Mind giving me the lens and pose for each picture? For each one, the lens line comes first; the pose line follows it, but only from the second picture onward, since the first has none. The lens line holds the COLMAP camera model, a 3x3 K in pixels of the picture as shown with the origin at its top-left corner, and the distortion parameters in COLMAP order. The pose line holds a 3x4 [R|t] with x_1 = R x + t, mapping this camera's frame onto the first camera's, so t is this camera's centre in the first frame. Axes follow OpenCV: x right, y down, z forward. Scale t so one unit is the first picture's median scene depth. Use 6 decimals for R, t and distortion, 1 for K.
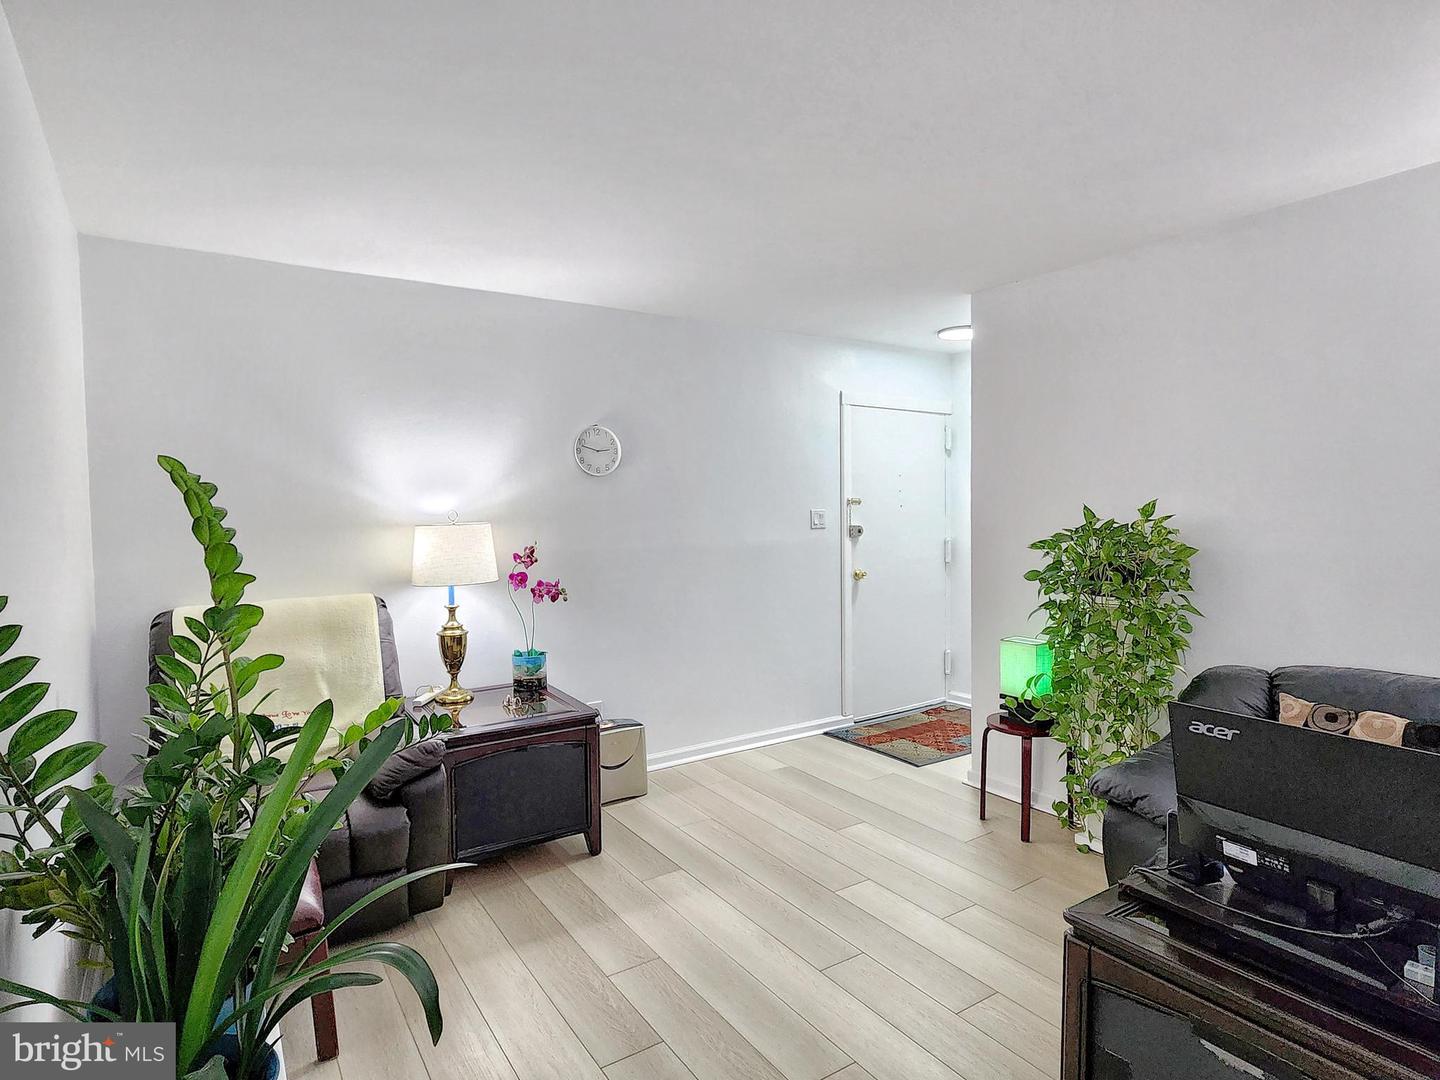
lens RADIAL K [[787.4, 0, 701.4], [0, 787.4, 535.3], [0, 0, 1]] dist [0.000505, 0.000340]
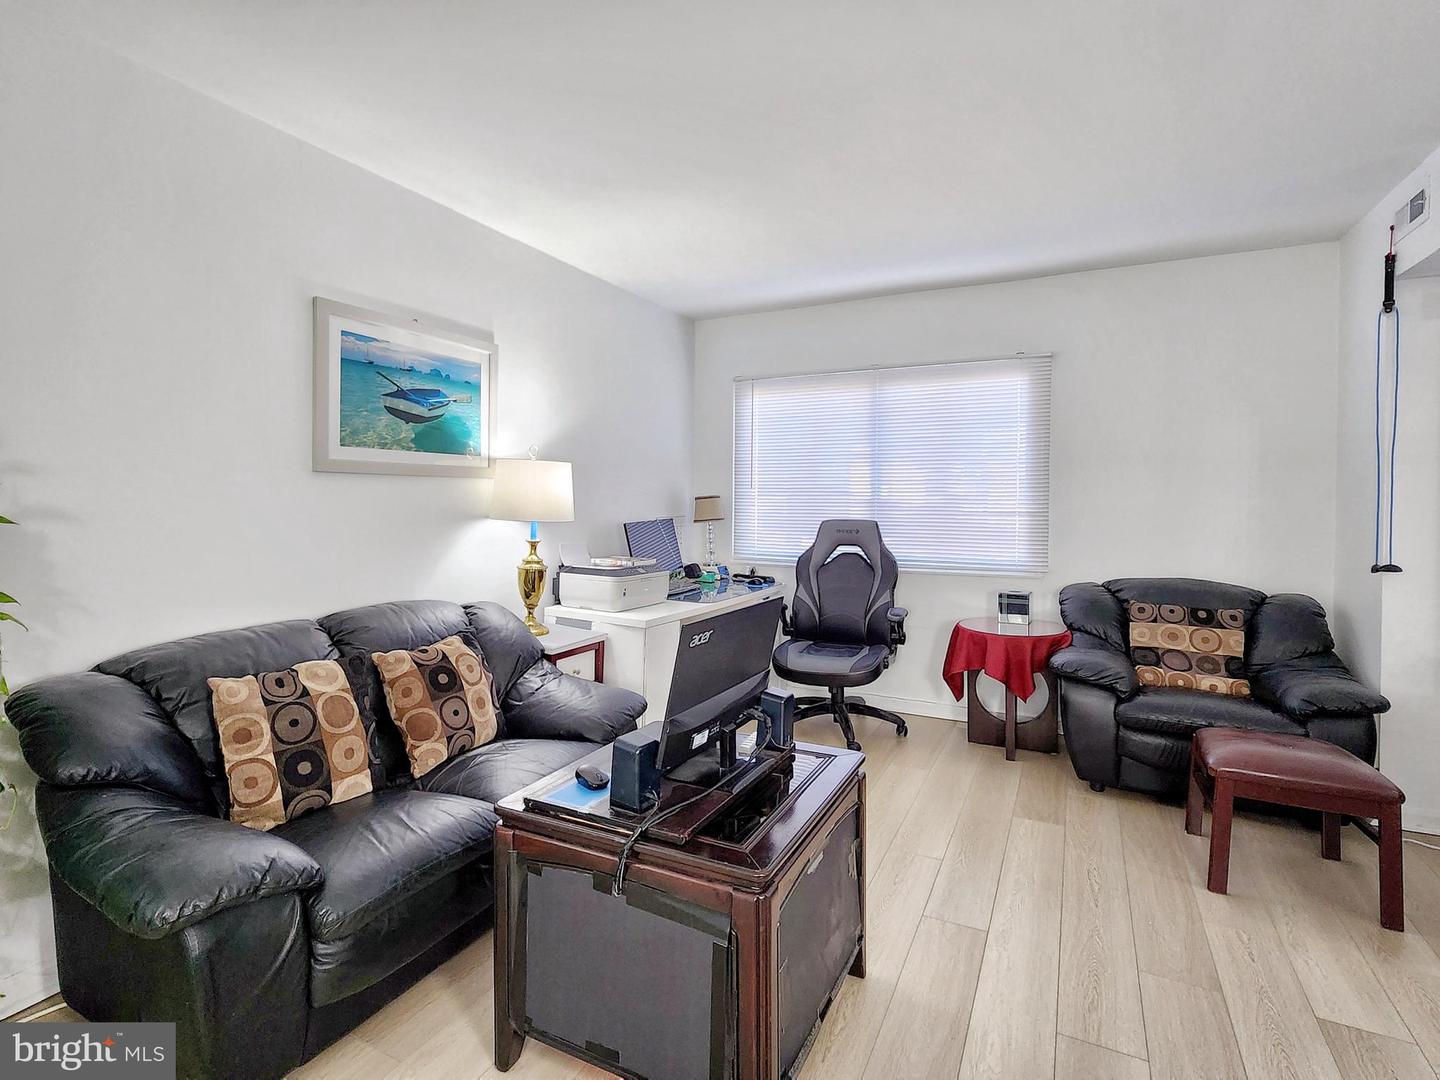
lens RADIAL K [[717.5, 0, 721.3], [0, 717.5, 506.3], [0, 0, 1]] dist [0.000042, -0.000008]
pose [[-0.511456, 0.004213, 0.859299, -0.104404], [0.034618, 0.999277, 0.015705, 0.022131], [-0.858612, 0.037780, -0.511232, 0.676185]]
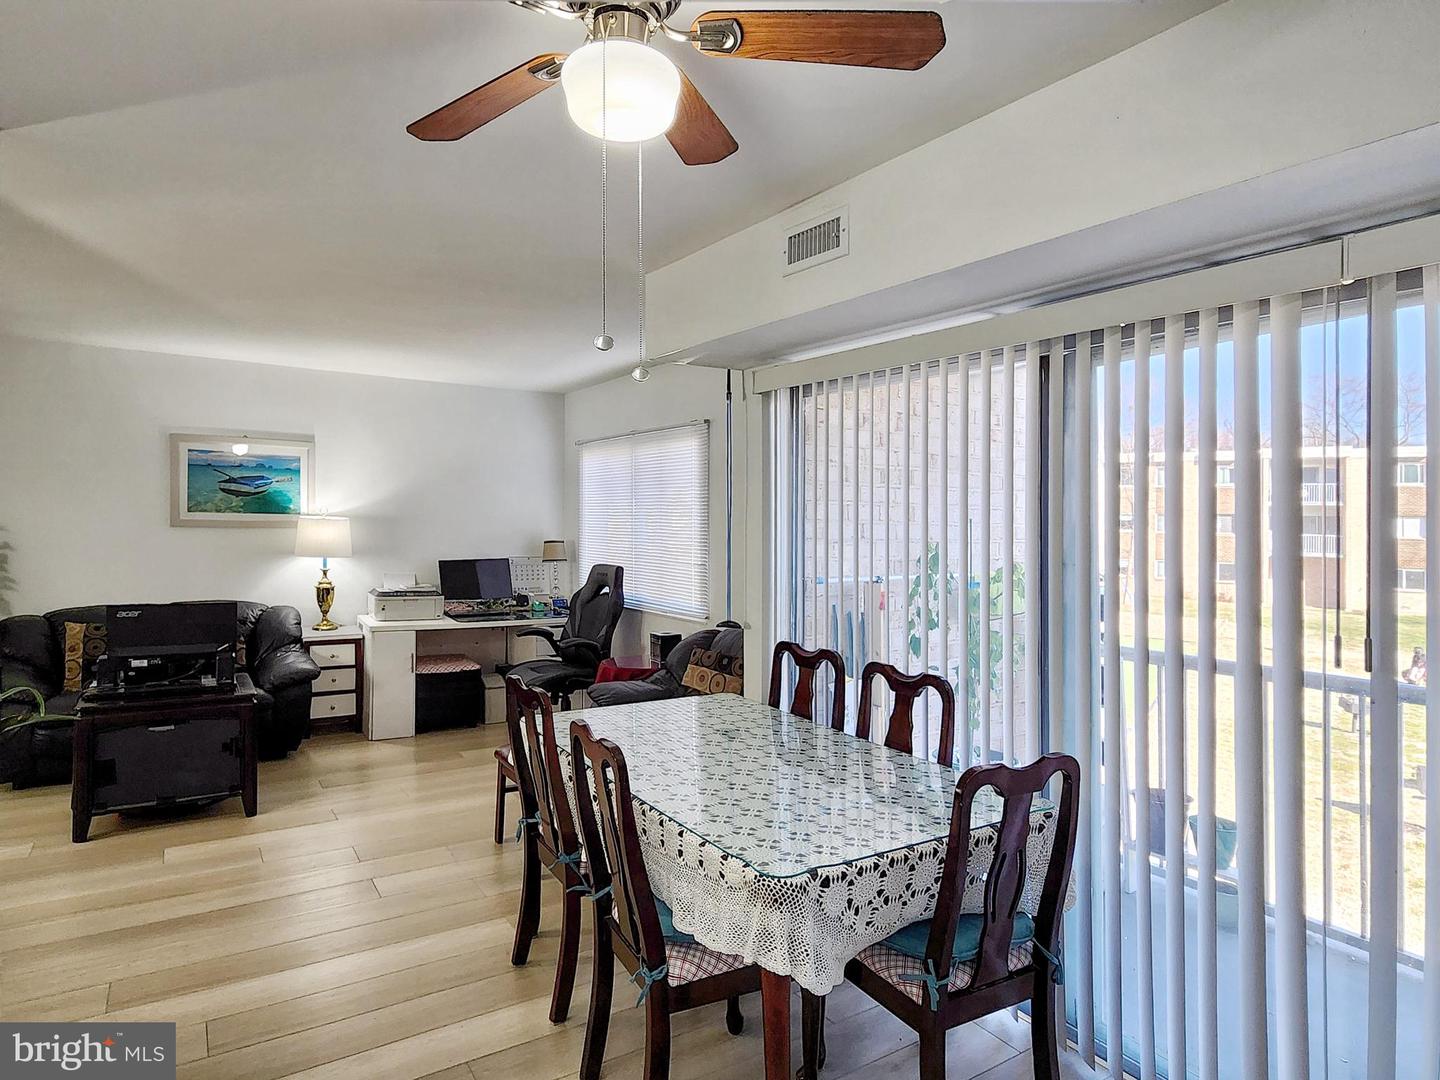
lens RADIAL K [[836.6, 0, 720.3], [0, 836.6, 559.1], [0, 0, 1]] dist [-0.042881, 0.037807]
pose [[-0.015226, -0.025784, 0.999552, -0.837228], [0.013647, 0.999569, 0.025993, 0.020215], [-0.999791, 0.014036, -0.014868, -0.332462]]
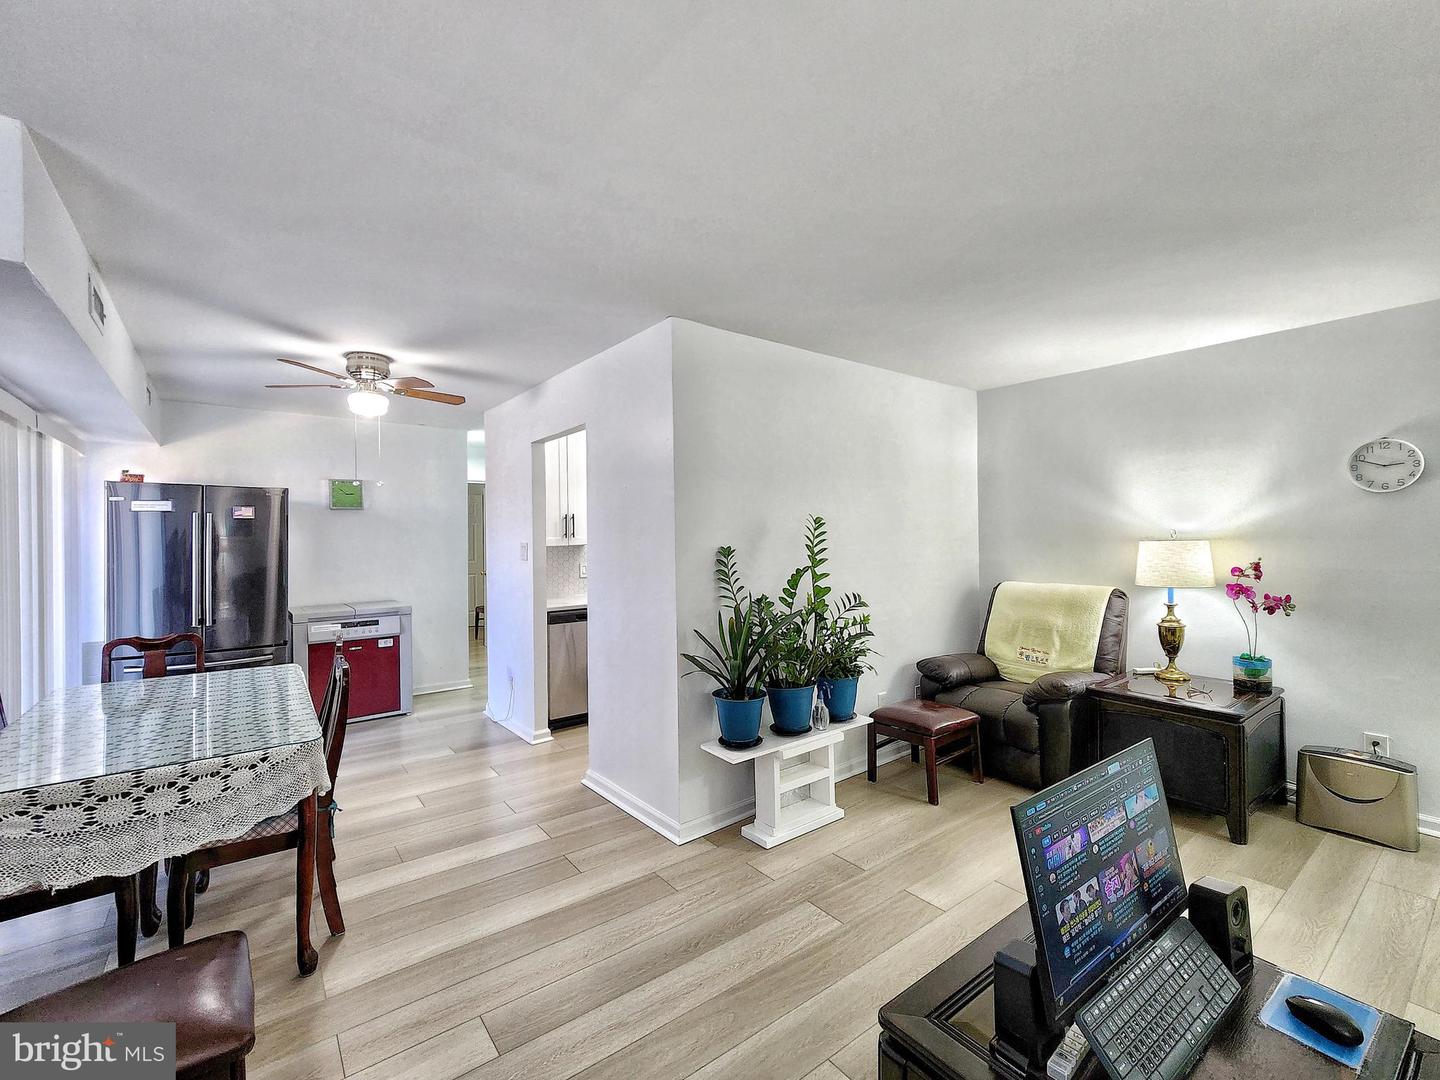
lens RADIAL K [[622.6, 0, 720.0], [0, 622.6, 540.0], [0, 0, 1]] dist [0.000371, 0.000151]
pose [[0.081051, 0.027458, -0.996332, 0.630375], [-0.025587, 0.999348, 0.025460, -0.021058], [0.996381, 0.023429, 0.081701, 0.187029]]
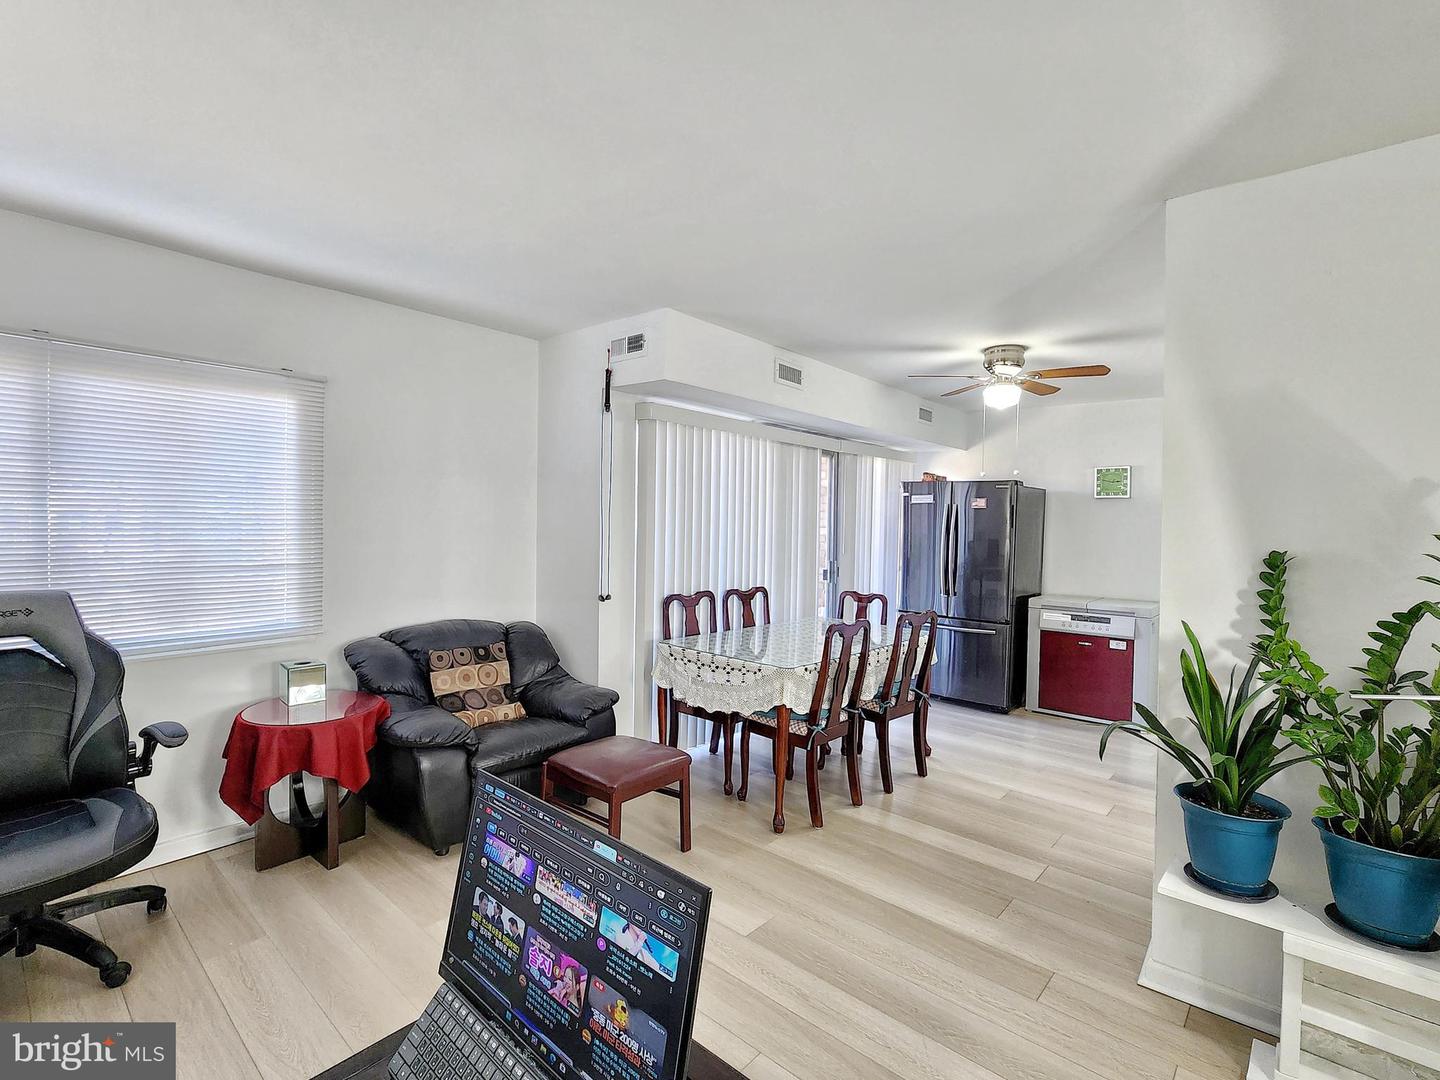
lens RADIAL K [[683.8, 0, 706.9], [0, 683.8, 536.7], [0, 0, 1]] dist [0.003657, -0.002150]
pose [[-0.964177, 0.005386, -0.265205, 0.346041], [-0.010914, 0.998142, 0.059948, -0.029978], [0.265035, 0.060695, -0.962327, 0.684561]]
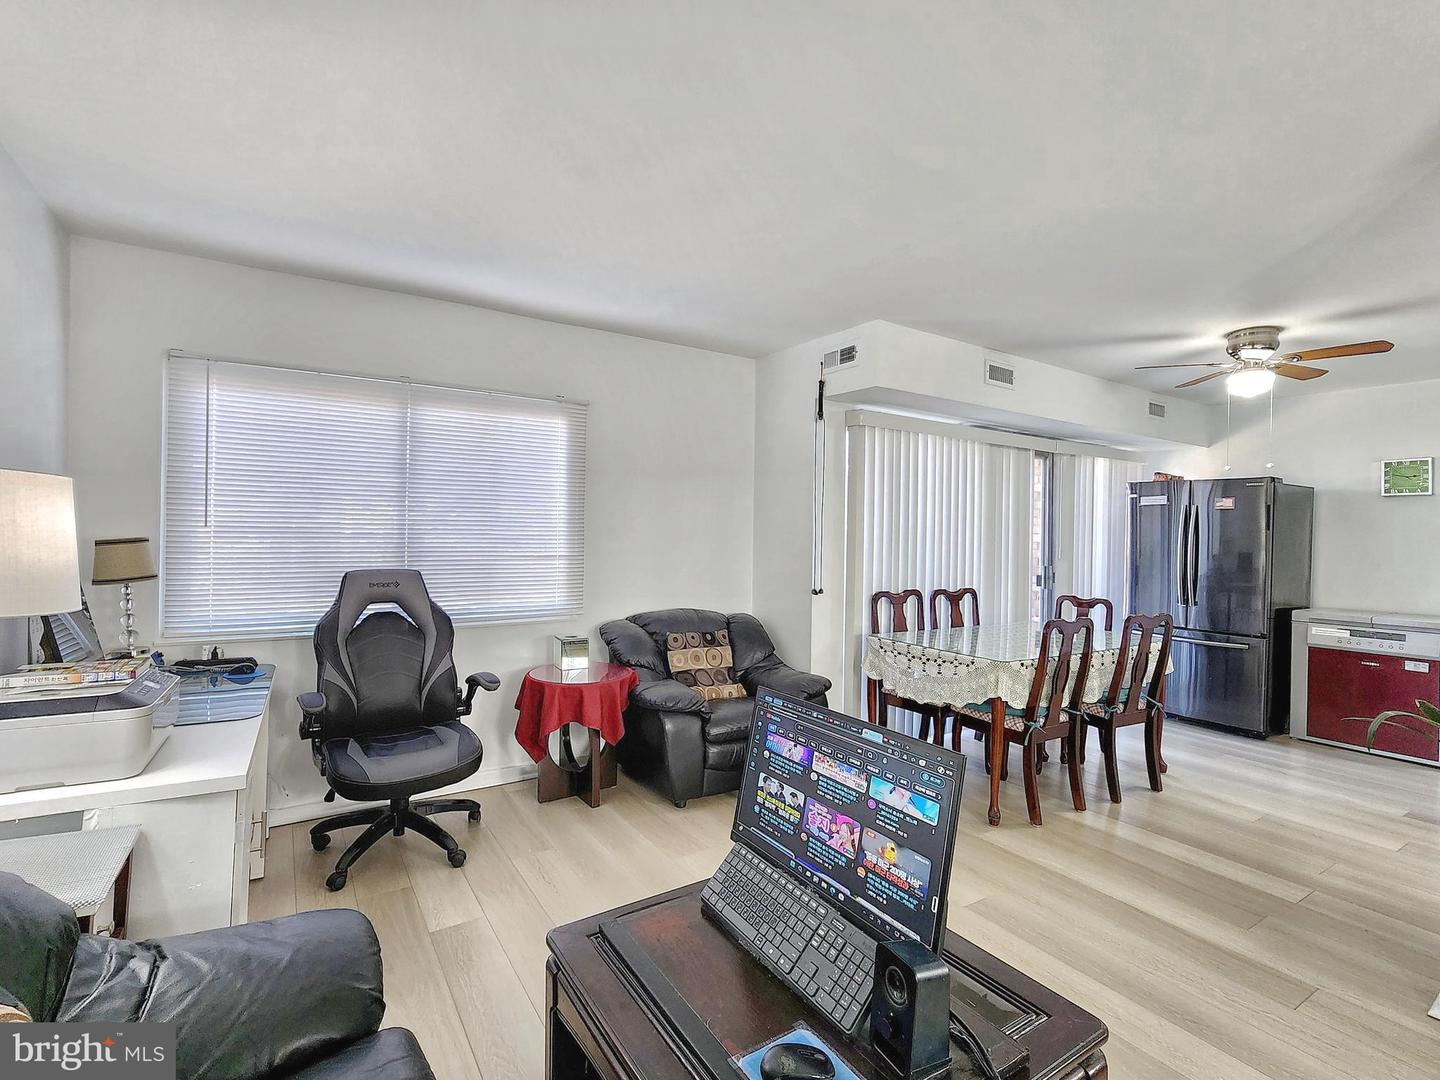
lens RADIAL K [[683.8, 0, 706.9], [0, 683.8, 536.7], [0, 0, 1]] dist [0.003657, -0.002150]
pose [[-0.999982, 0.000722, 0.006019, 0.395889], [0.000943, 0.999323, 0.036771, -0.004127], [-0.005988, 0.036776, -0.999306, 0.766873]]
